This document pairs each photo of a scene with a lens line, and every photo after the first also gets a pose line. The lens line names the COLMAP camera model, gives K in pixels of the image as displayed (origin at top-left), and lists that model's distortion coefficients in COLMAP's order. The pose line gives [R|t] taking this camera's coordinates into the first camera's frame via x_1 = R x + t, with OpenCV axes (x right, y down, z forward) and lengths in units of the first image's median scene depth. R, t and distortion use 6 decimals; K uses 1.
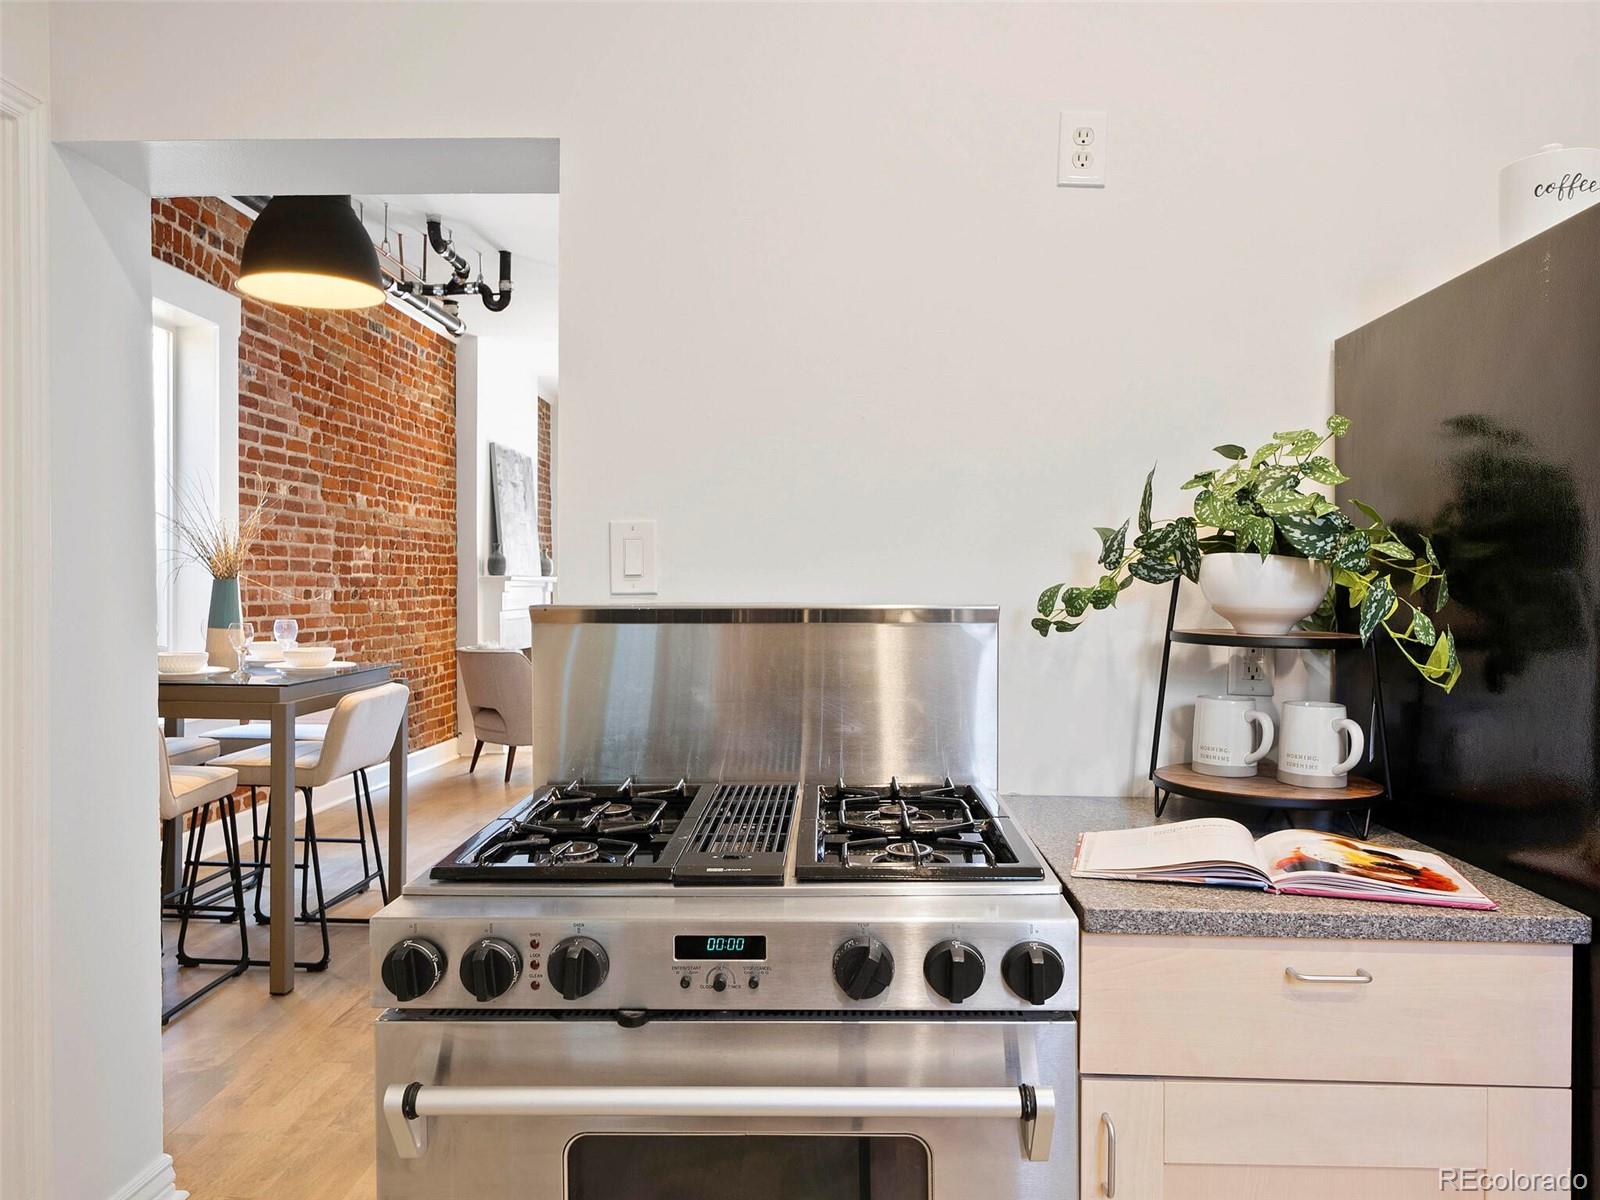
lens RADIAL K [[1098.7, 0, 800.0], [0, 1098.7, 600.0], [0, 0, 1]] dist [-0.002437, 0.001340]
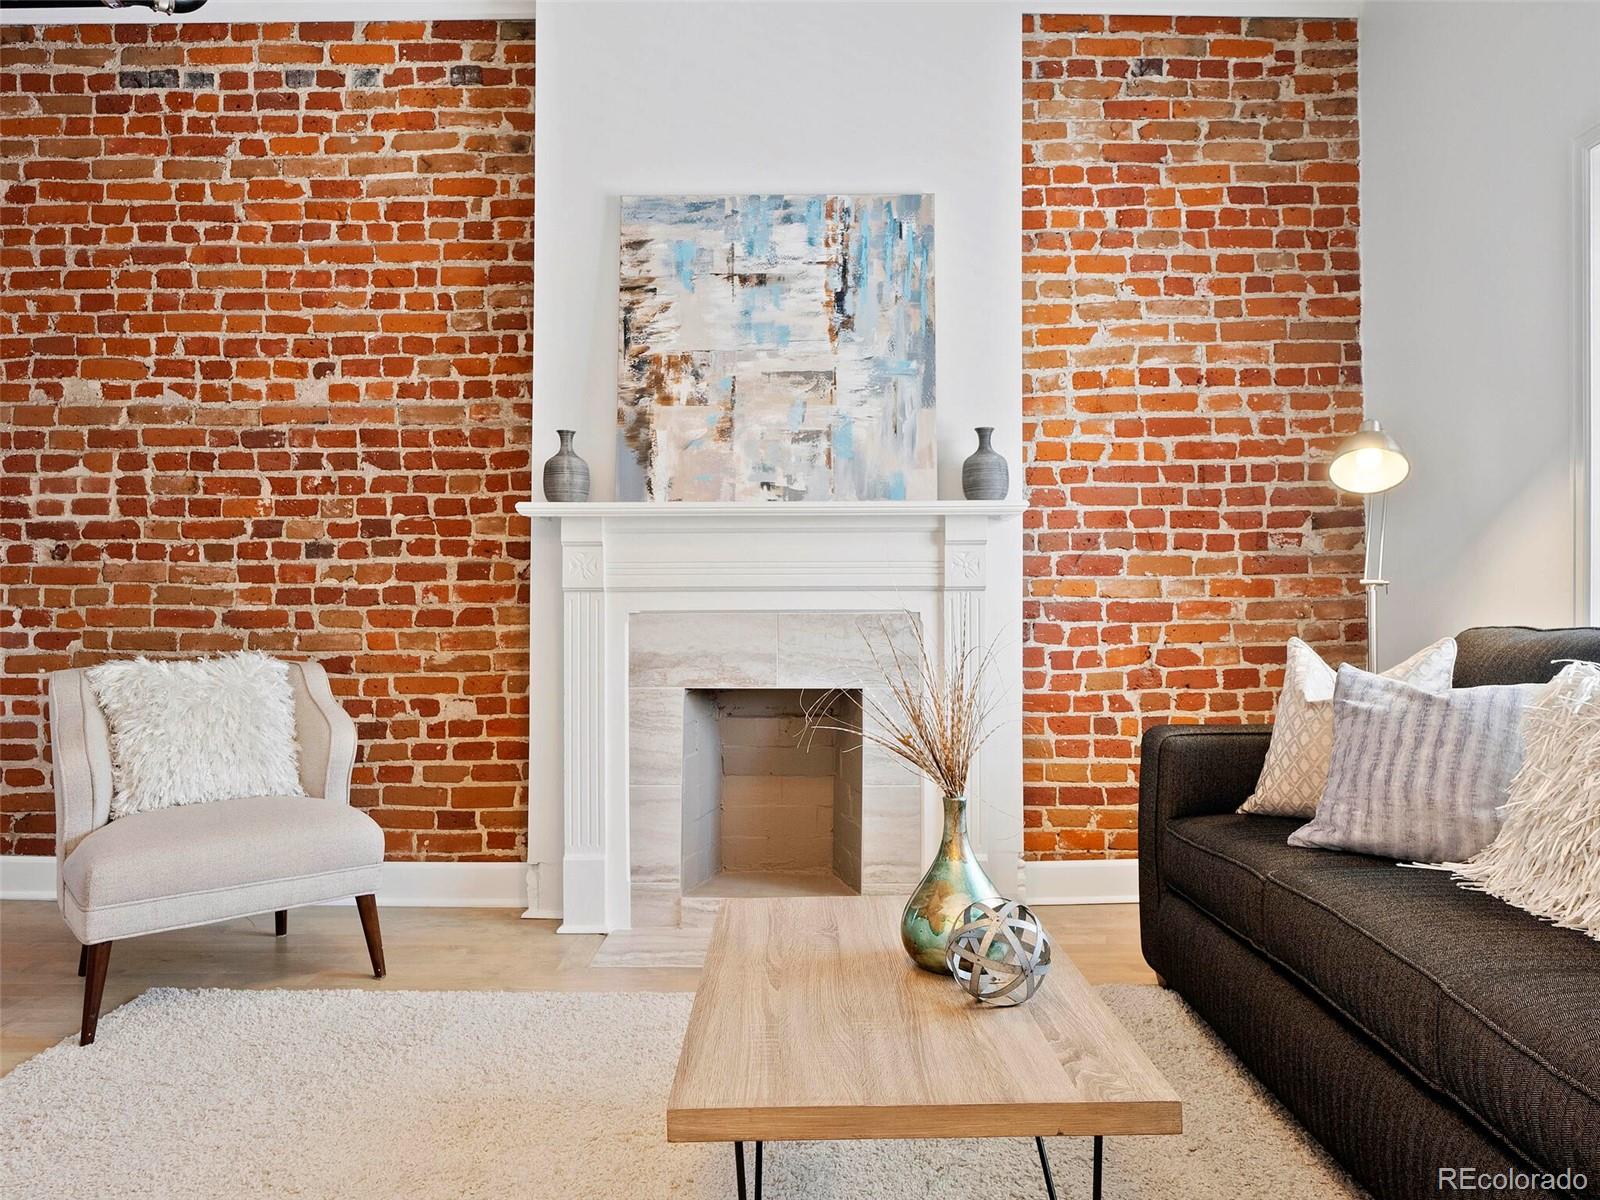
lens RADIAL K [[1062.7, 0, 800.0], [0, 1062.7, 600.0], [0, 0, 1]] dist [0.001054, 0.000987]
pose [[0.037713, -0.011623, -0.999221, 0.153862], [-0.009236, 0.999886, -0.011979, 0.020663], [0.999246, 0.009681, 0.037602, 1.196574]]
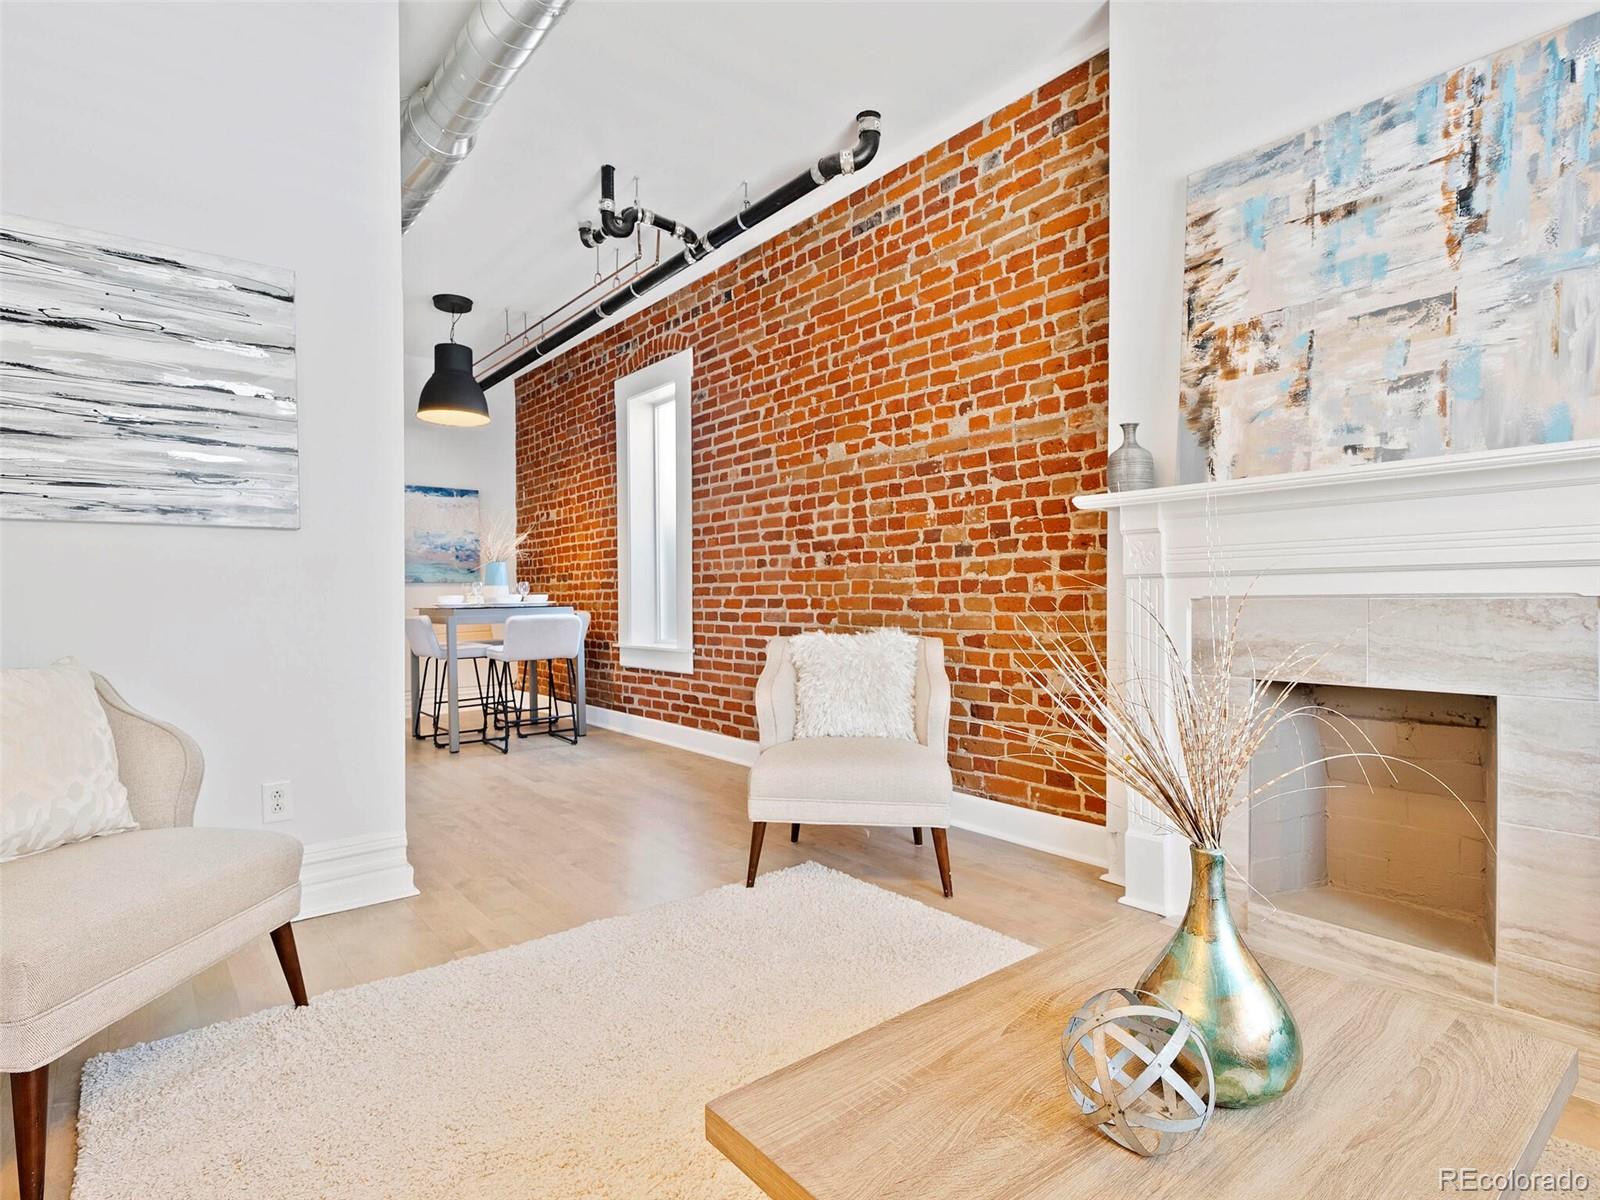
lens RADIAL K [[826.5, 0, 797.5], [0, 826.5, 605.0], [0, 0, 1]] dist [0.001828, -0.000553]
pose [[-0.742833, 0.003031, -0.669470, 0.052274], [-0.005524, 0.999928, 0.010656, 0.021322], [0.669454, 0.011614, -0.742762, 1.289223]]
